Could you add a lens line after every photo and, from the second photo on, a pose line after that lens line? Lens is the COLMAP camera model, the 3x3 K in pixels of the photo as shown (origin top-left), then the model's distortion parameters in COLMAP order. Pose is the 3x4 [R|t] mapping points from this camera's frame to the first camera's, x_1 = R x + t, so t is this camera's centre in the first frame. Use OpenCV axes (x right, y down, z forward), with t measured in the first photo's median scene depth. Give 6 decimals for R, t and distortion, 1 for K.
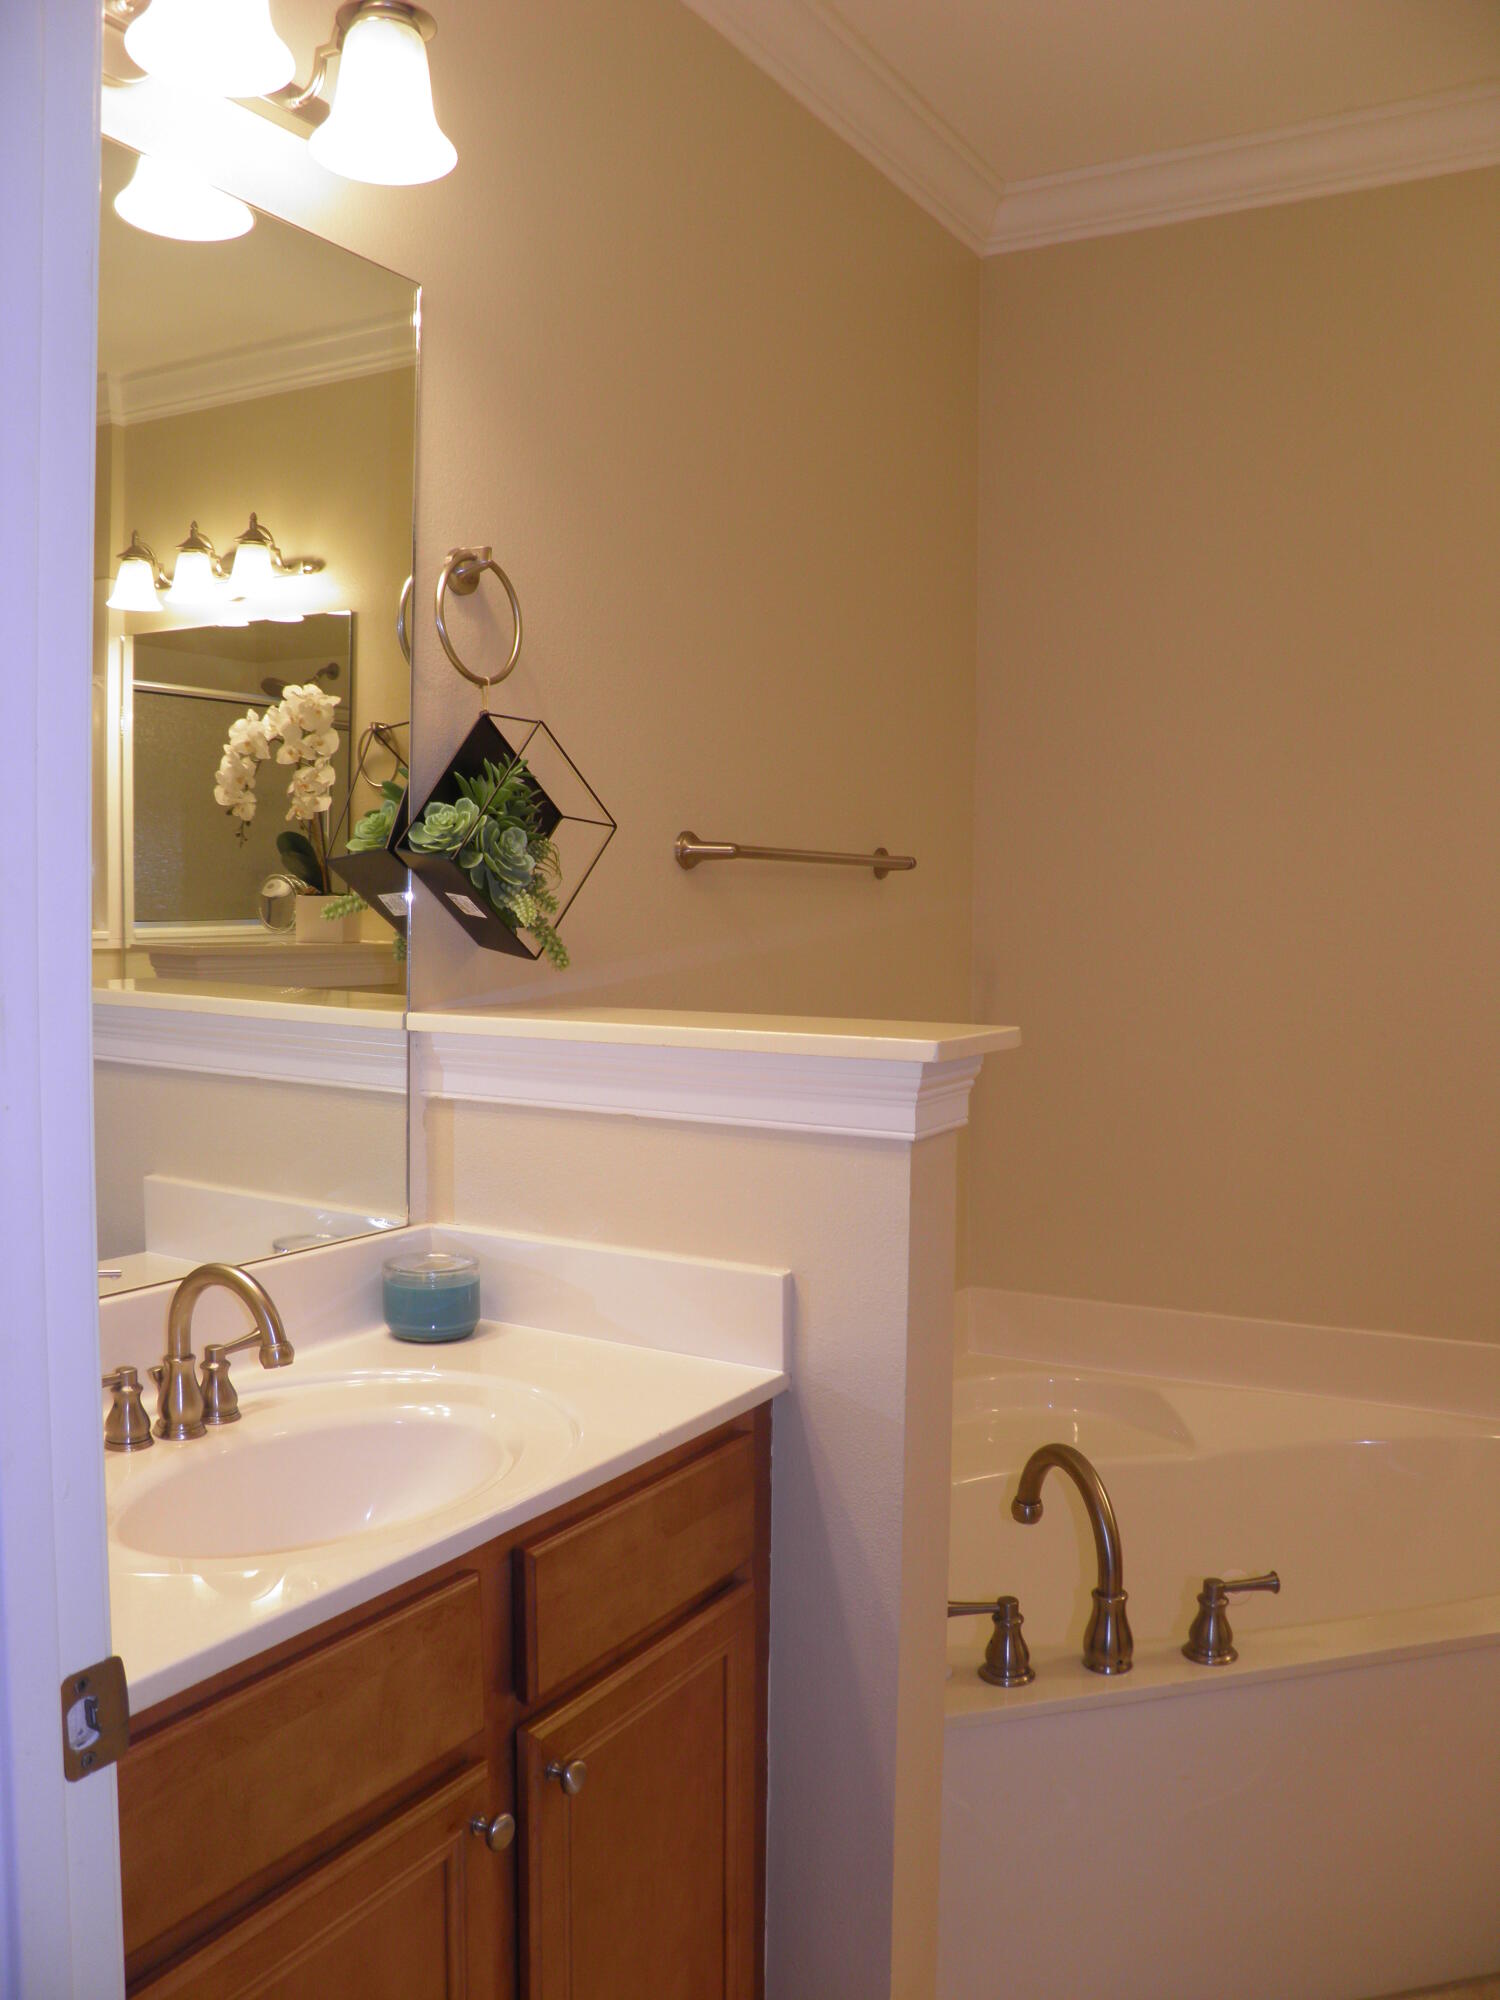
lens RADIAL K [[1646.6, 0, 753.3], [0, 1646.6, 982.4], [0, 0, 1]] dist [-0.128256, 0.070766]
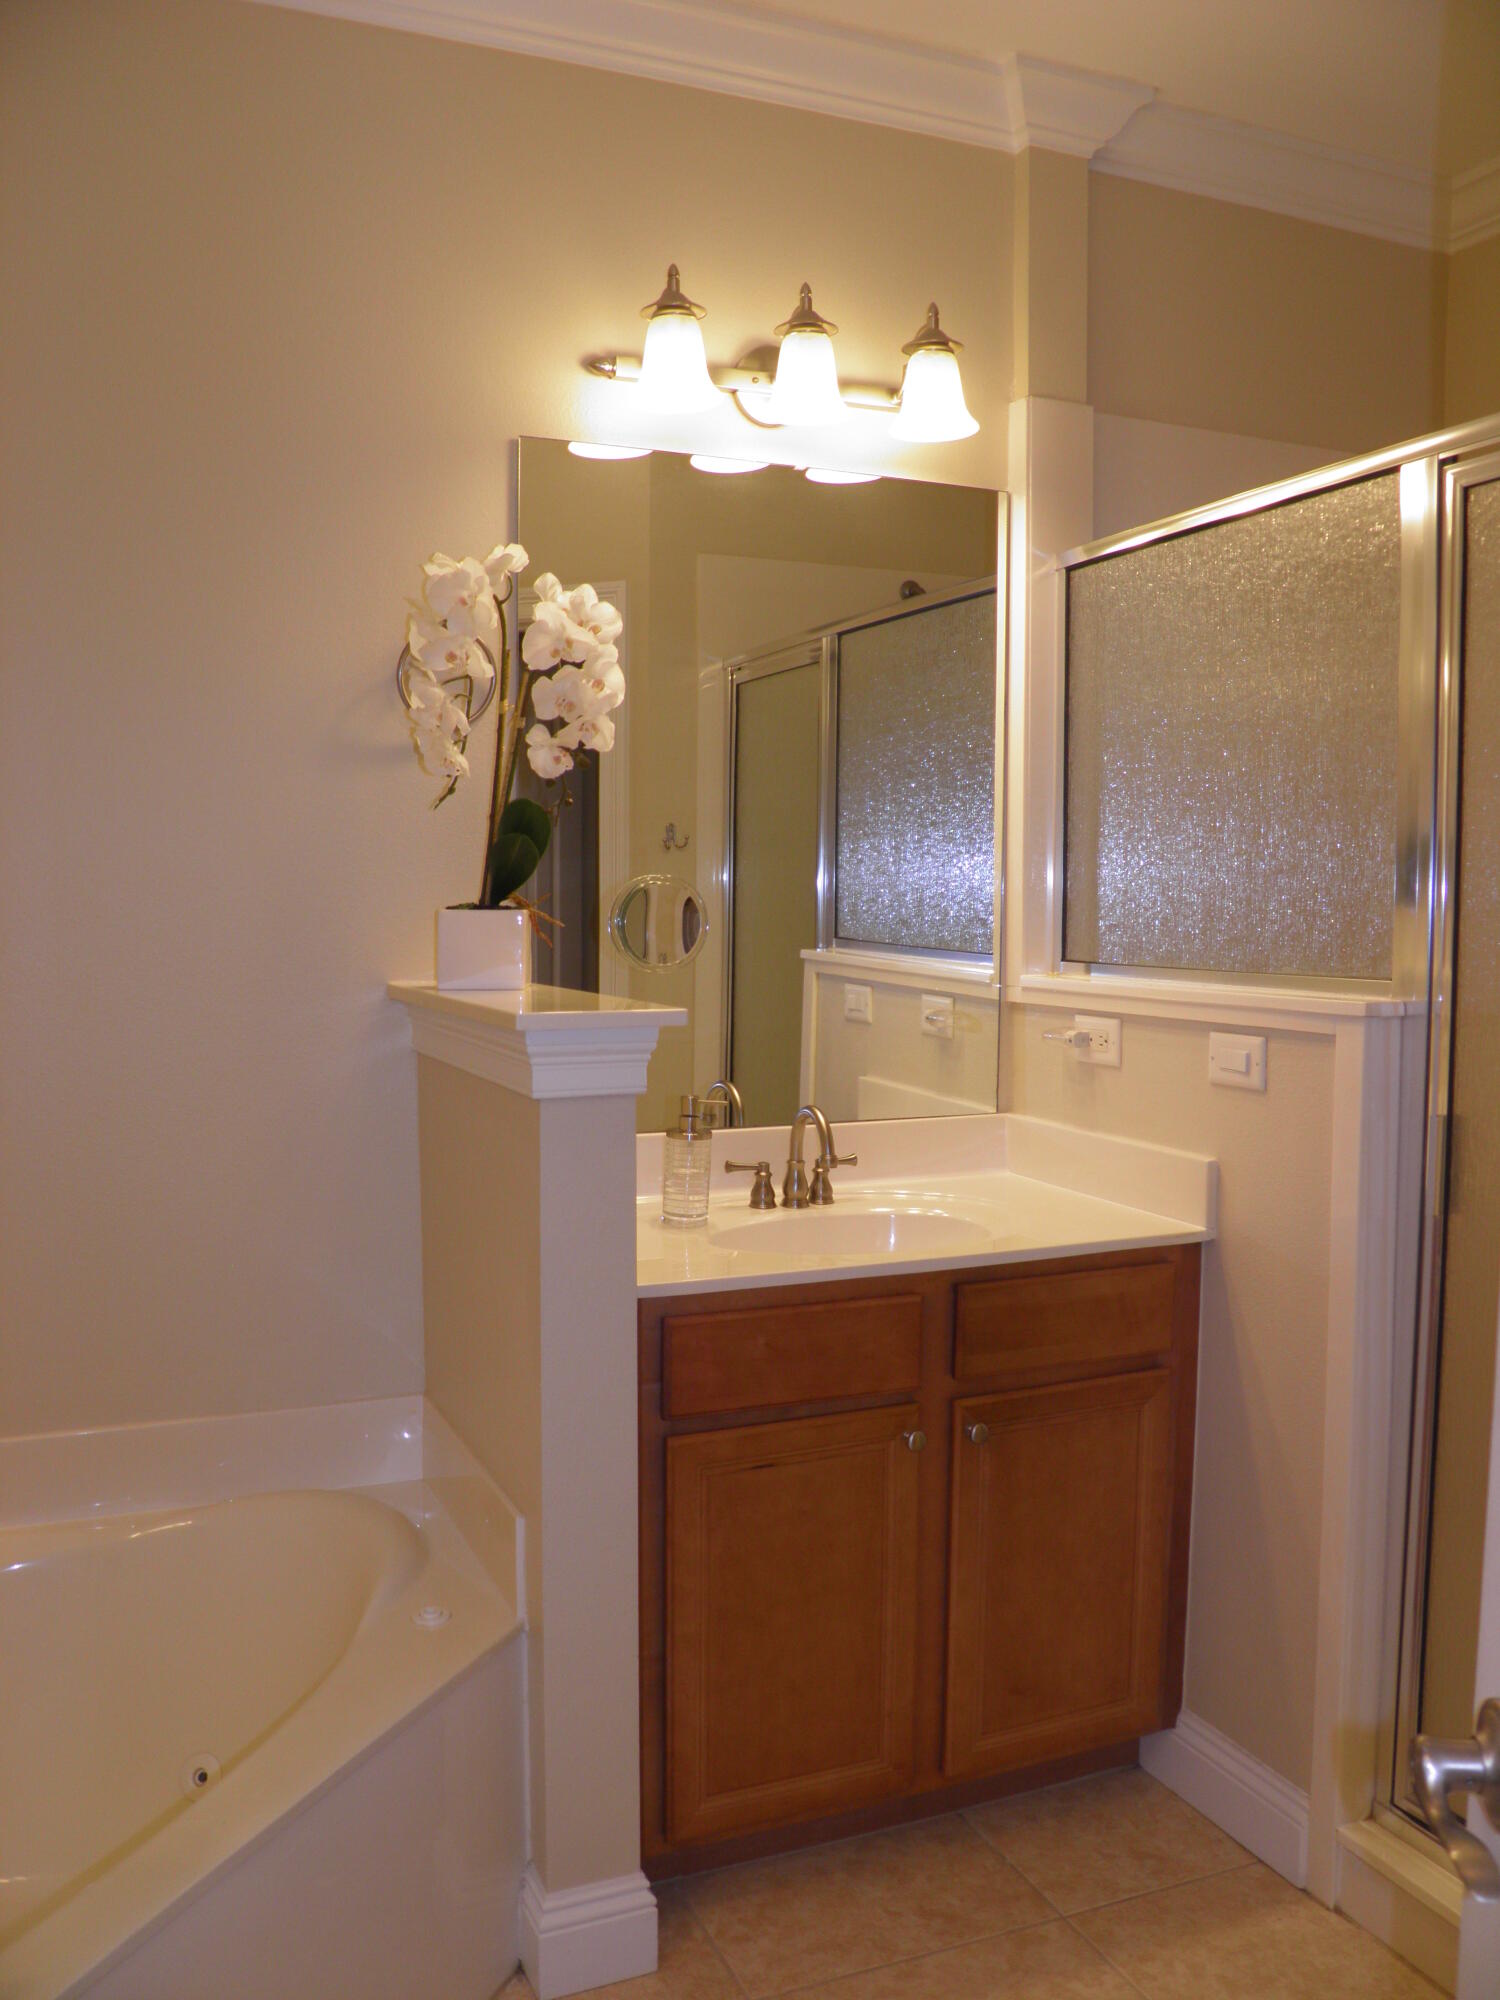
lens RADIAL K [[1646.6, 0, 746.9], [0, 1646.6, 1002.0], [0, 0, 1]] dist [-0.128256, 0.070766]
pose [[0.813455, 0.032424, -0.580724, 0.613248], [-0.020233, 0.999418, 0.027460, 0.011693], [0.581276, -0.010587, 0.813637, -0.466948]]
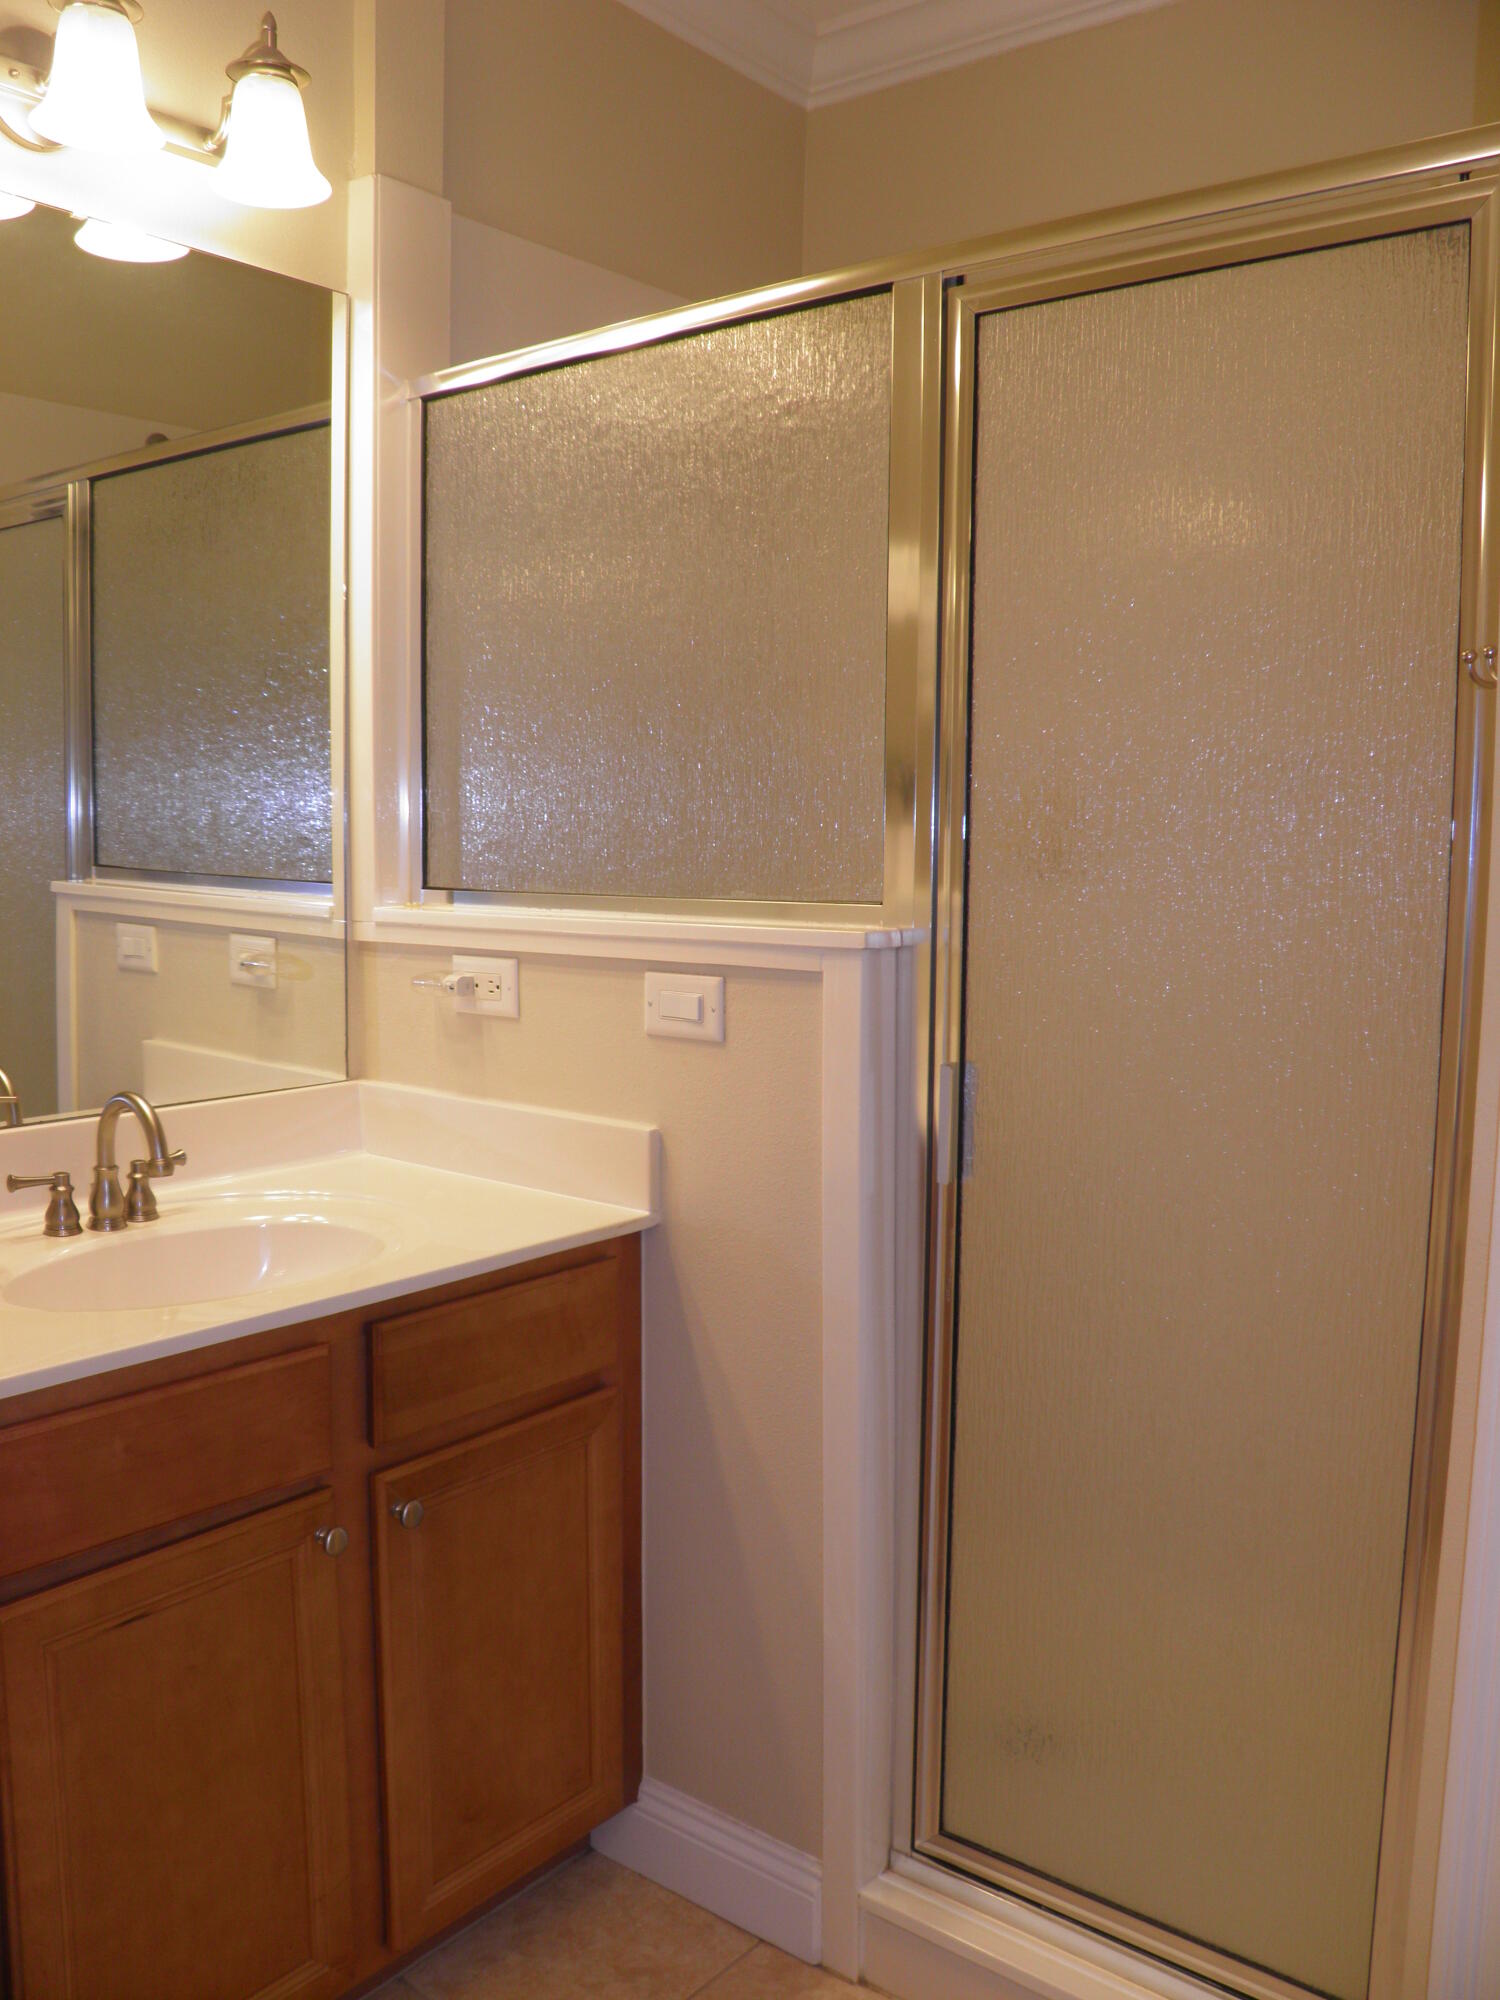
lens RADIAL K [[1646.6, 0, 742.8], [0, 1646.6, 1018.4], [0, 0, 1]] dist [-0.128256, 0.070766]
pose [[0.991367, 0.015640, -0.130184, 0.307402], [-0.006066, 0.997268, 0.073617, 0.015126], [0.130980, -0.072192, 0.988753, -0.197696]]
